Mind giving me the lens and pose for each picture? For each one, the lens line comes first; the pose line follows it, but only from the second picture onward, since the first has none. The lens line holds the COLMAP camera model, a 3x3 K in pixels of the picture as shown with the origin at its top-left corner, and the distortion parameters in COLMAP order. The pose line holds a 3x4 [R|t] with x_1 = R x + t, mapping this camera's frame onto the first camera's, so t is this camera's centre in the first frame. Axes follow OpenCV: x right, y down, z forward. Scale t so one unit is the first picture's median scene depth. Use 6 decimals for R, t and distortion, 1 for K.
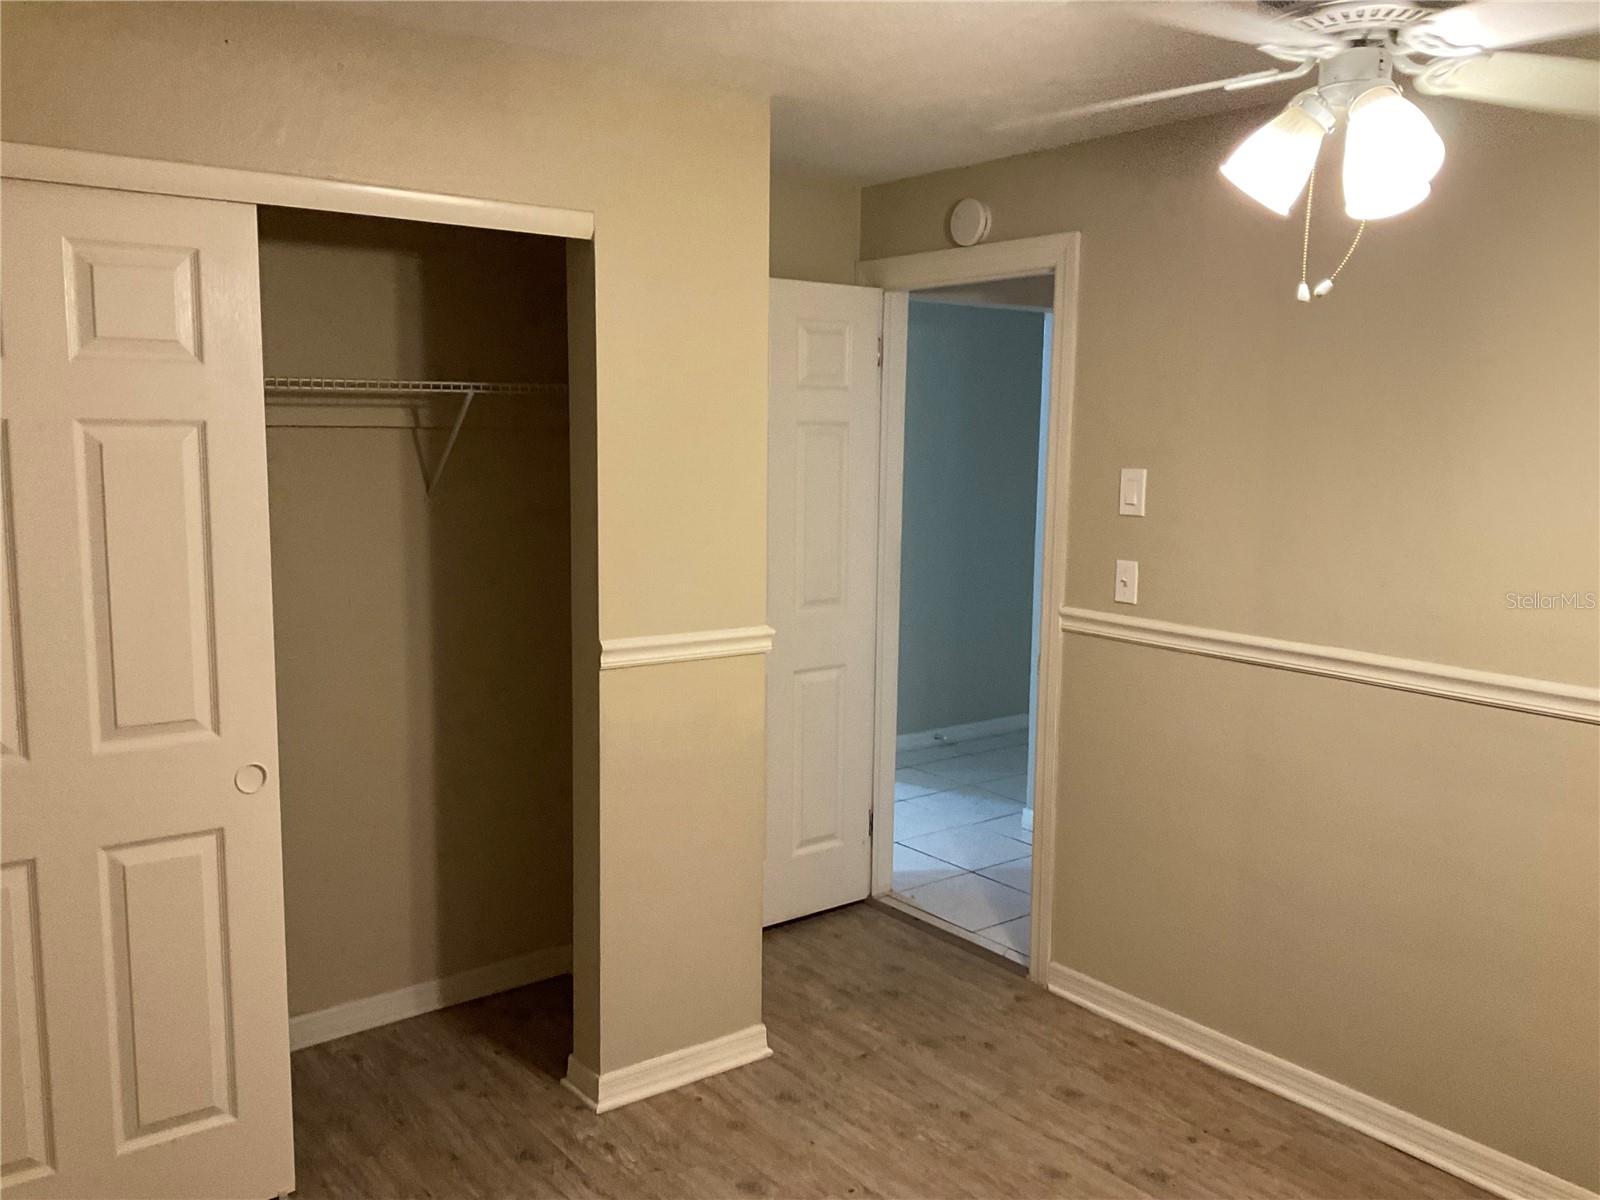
lens RADIAL K [[1343.3, 0, 806.7], [0, 1343.3, 614.9], [0, 0, 1]] dist [0.063070, -0.067364]
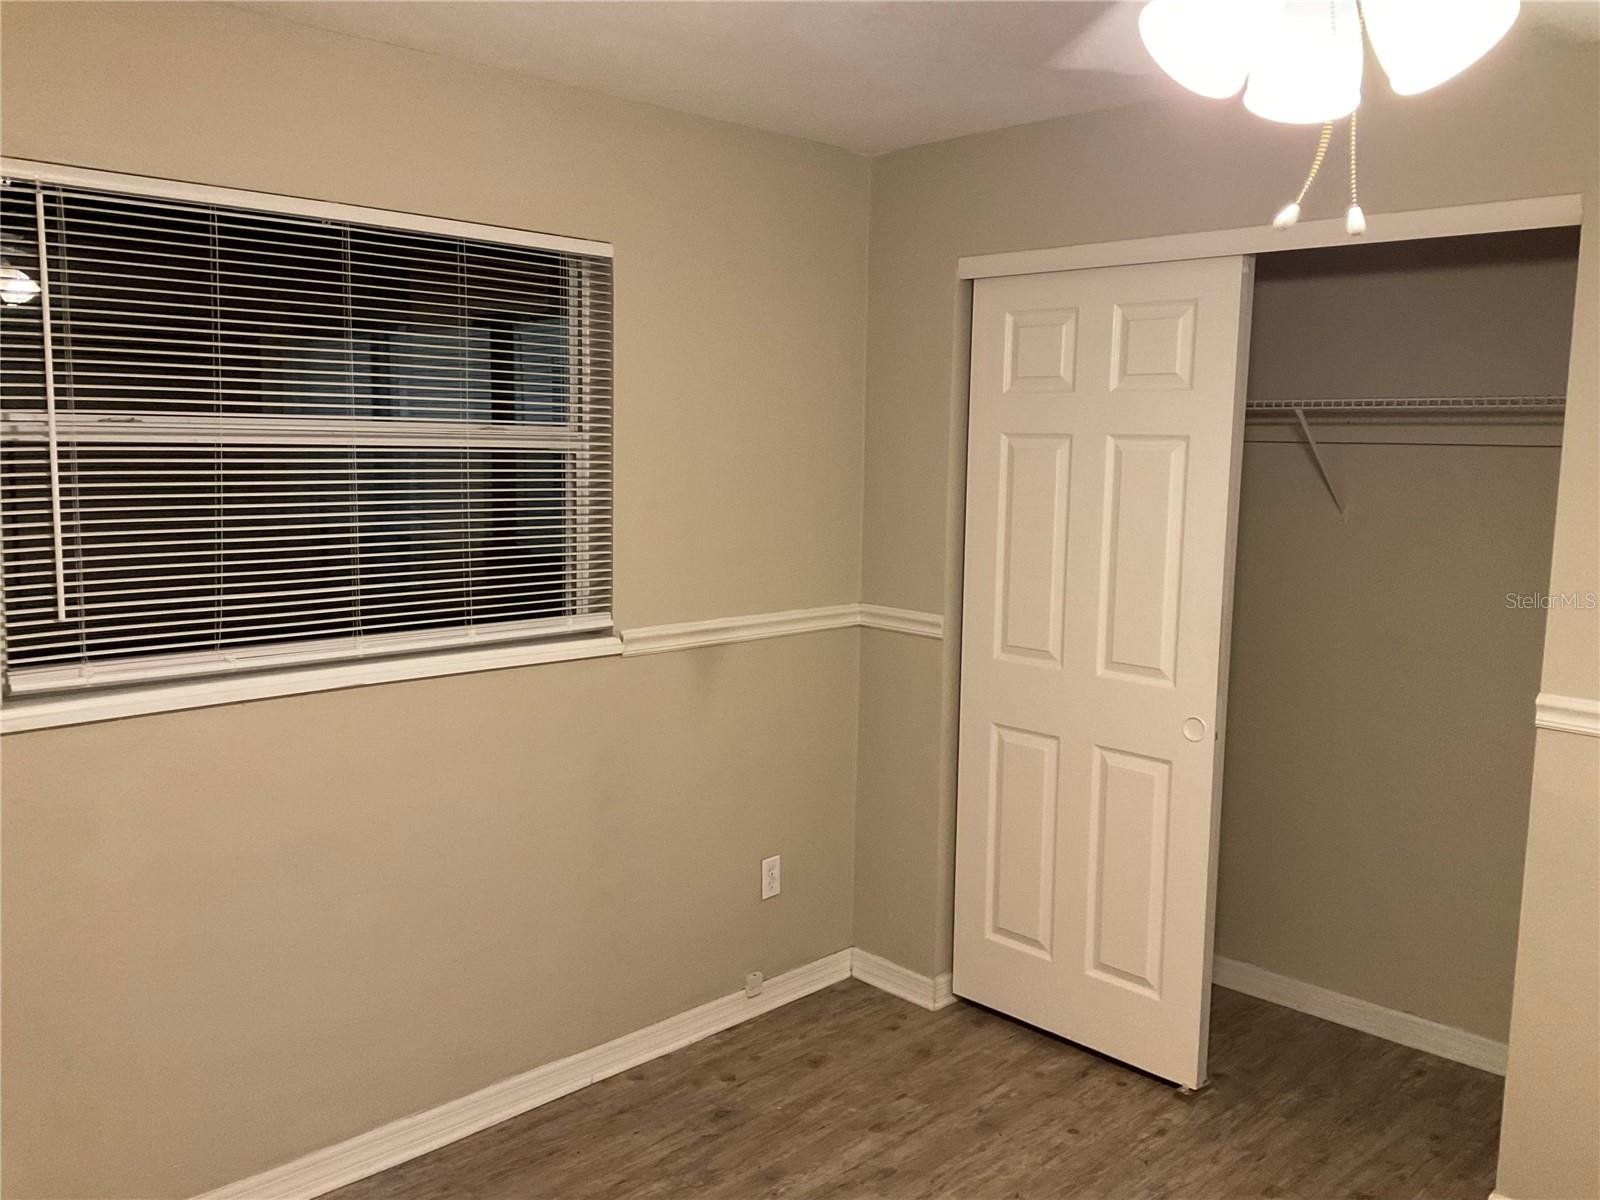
lens RADIAL K [[1343.3, 0, 816.5], [0, 1343.3, 601.9], [0, 0, 1]] dist [0.063070, -0.067364]
pose [[0.134478, 0.123092, -0.983242, 0.734157], [-0.156686, 0.982413, 0.101558, -0.062929], [0.978450, 0.140403, 0.151399, 0.479286]]
